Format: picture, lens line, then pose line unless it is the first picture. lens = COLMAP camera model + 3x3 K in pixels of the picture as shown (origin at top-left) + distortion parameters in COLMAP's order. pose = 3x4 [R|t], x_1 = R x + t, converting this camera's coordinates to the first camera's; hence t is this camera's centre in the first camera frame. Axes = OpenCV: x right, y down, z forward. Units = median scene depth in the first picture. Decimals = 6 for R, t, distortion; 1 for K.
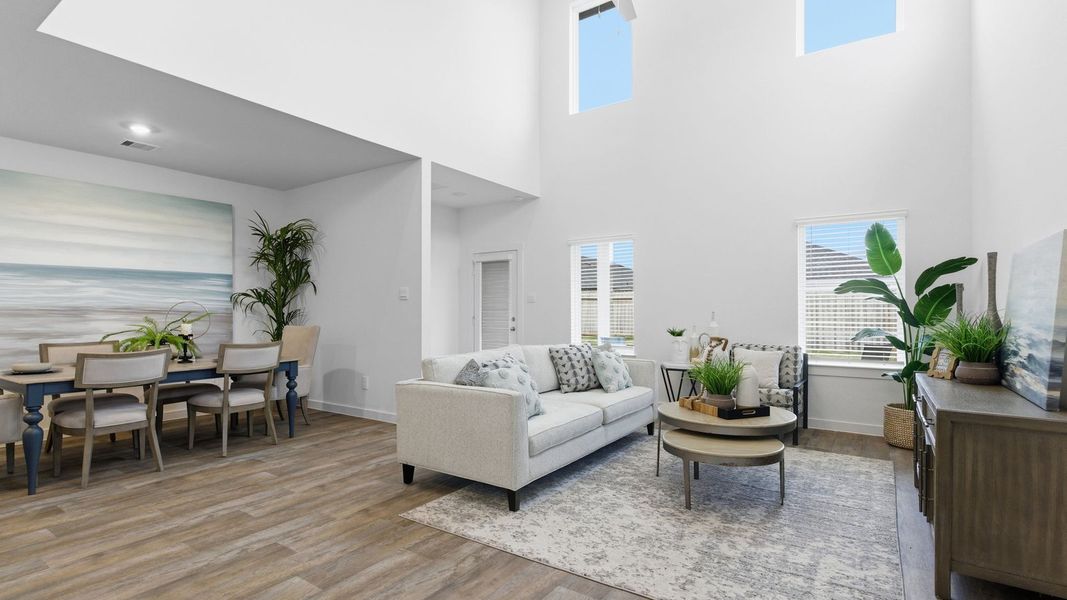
lens RADIAL K [[510.8, 0, 529.9], [0, 510.8, 311.5], [0, 0, 1]] dist [-0.003858, 0.001911]
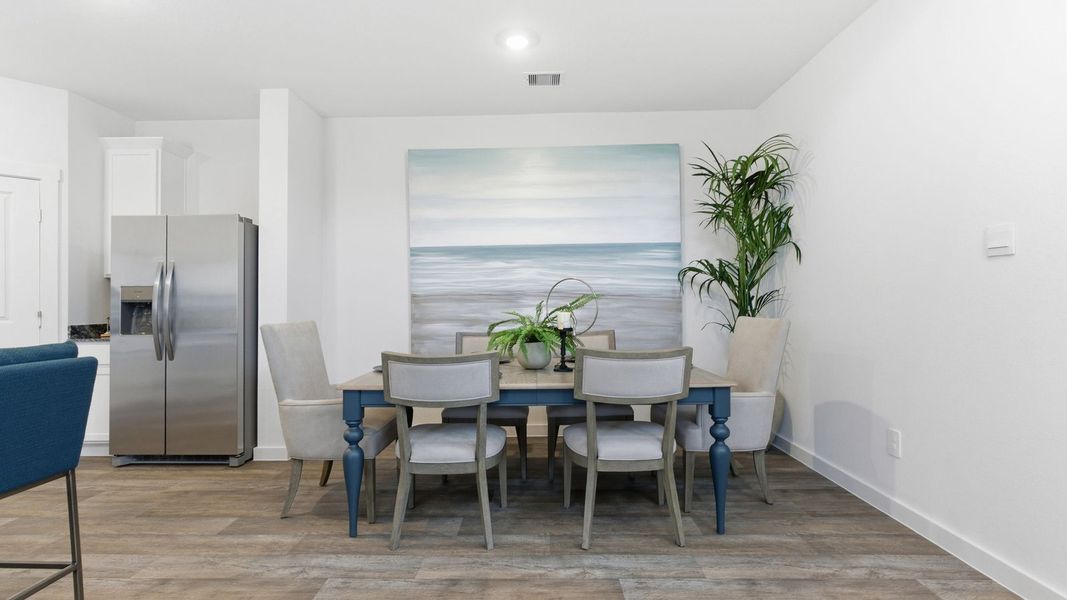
lens RADIAL K [[510.8, 0, 525.8], [0, 510.8, 300.6], [0, 0, 1]] dist [-0.003858, 0.001911]
pose [[0.547175, -0.004697, -0.837005, -0.139141], [0.008231, 0.999966, -0.000231, 0.008578], [0.836978, -0.006763, 0.547195, 0.552539]]
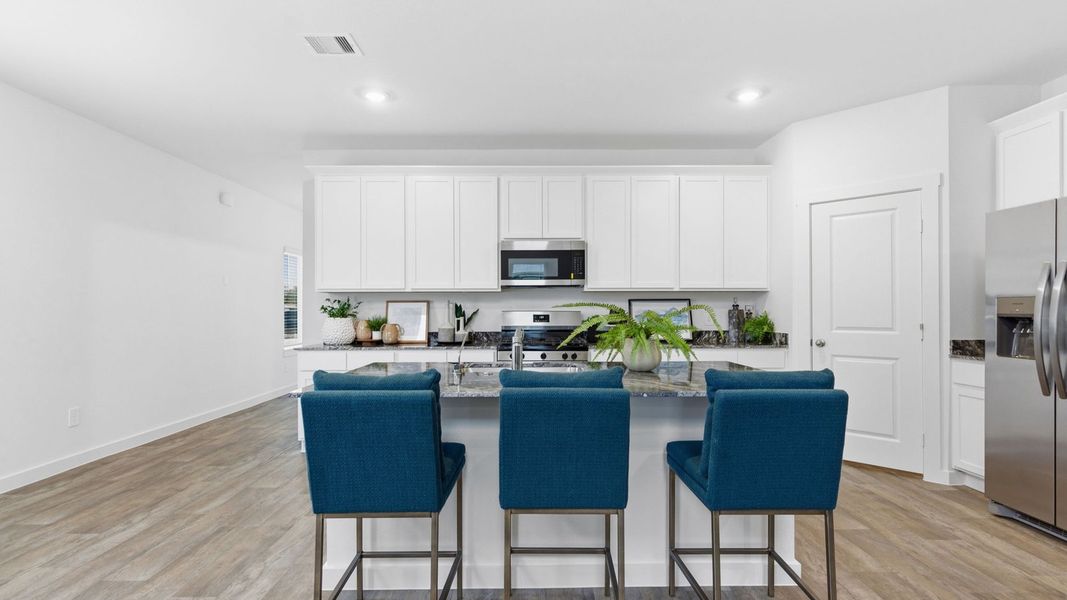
lens RADIAL K [[510.8, 0, 527.7], [0, 510.8, 304.7], [0, 0, 1]] dist [-0.003858, 0.001911]
pose [[-0.821317, 0.001240, -0.570471, -0.275498], [0.007611, 0.999932, -0.008785, -0.007303], [0.570422, -0.011557, -0.821271, 0.646915]]
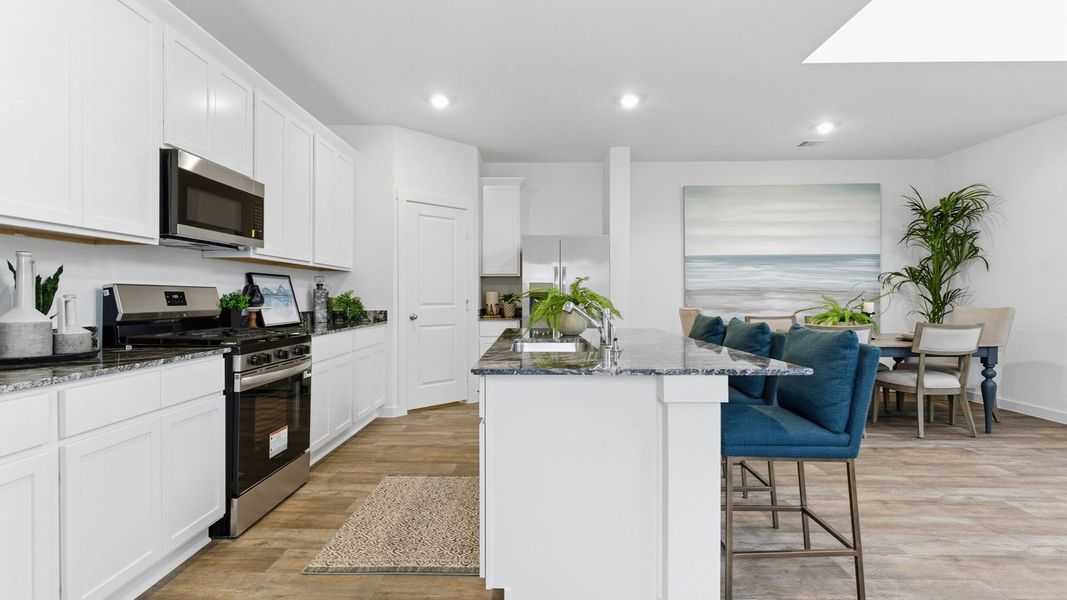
lens RADIAL K [[510.8, 0, 525.2], [0, 510.8, 297.1], [0, 0, 1]] dist [-0.003858, 0.001911]
pose [[0.551005, 0.004406, -0.834491, -0.174513], [0.000515, 0.999984, 0.005620, 0.006745], [0.834502, -0.003526, 0.550994, -0.151635]]
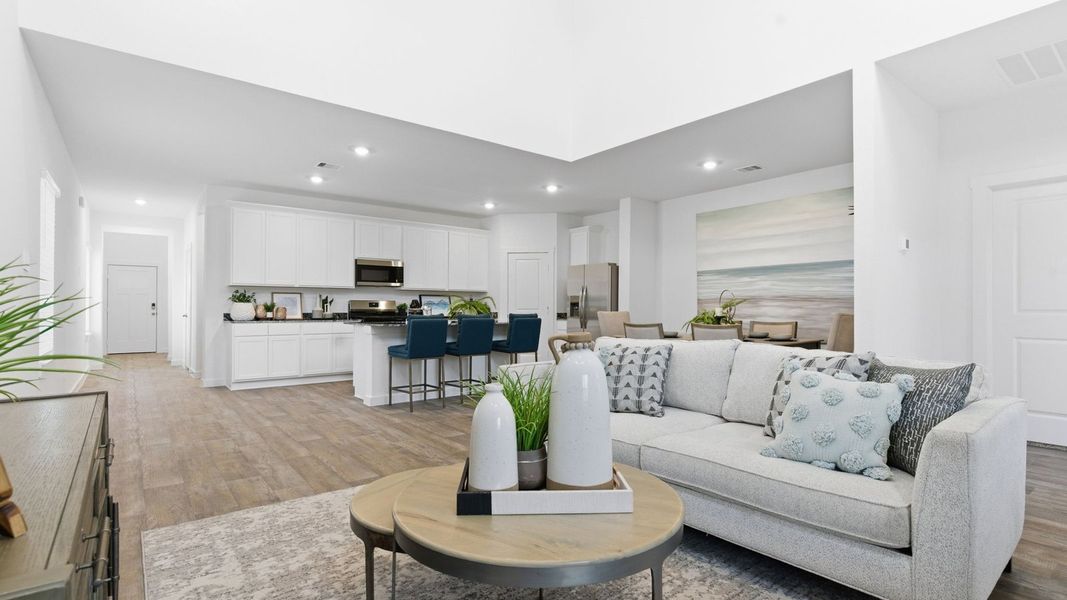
lens RADIAL K [[510.8, 0, 532.5], [0, 510.8, 301.3], [0, 0, 1]] dist [-0.003858, 0.001911]
pose [[-0.291975, -0.010523, -0.956368, 0.622203], [0.001618, 0.999933, -0.011497, 0.019926], [0.956425, -0.004904, -0.291938, 0.853119]]
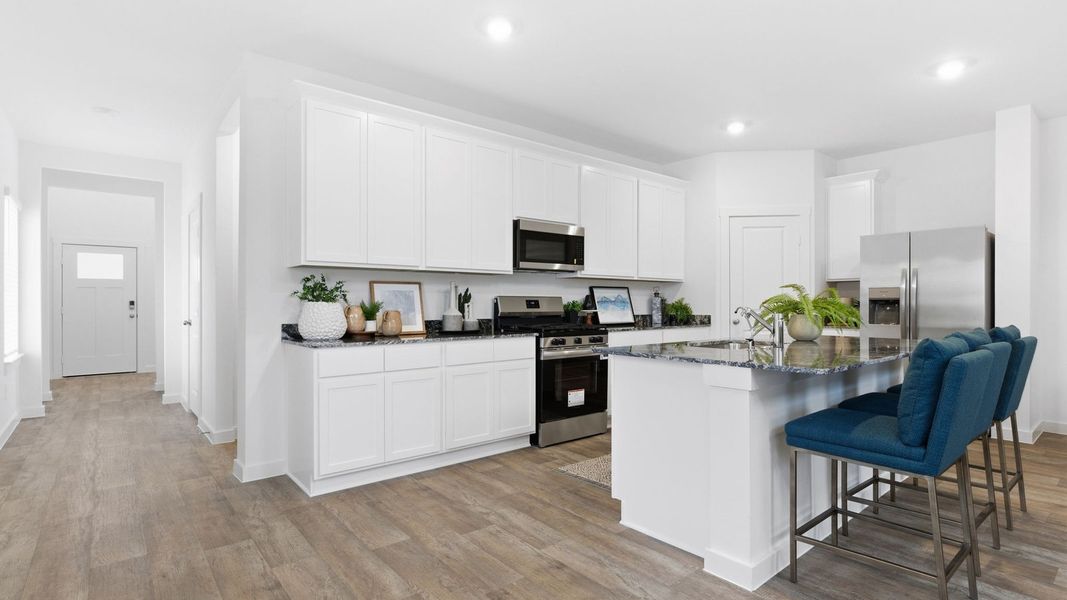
lens RADIAL K [[510.8, 0, 528.3], [0, 510.8, 299.7], [0, 0, 1]] dist [-0.003858, 0.001911]
pose [[-0.270859, -0.002572, -0.962615, 0.060420], [0.004134, 0.999984, -0.003835, 0.006687], [0.962610, -0.005018, -0.270844, 0.089485]]
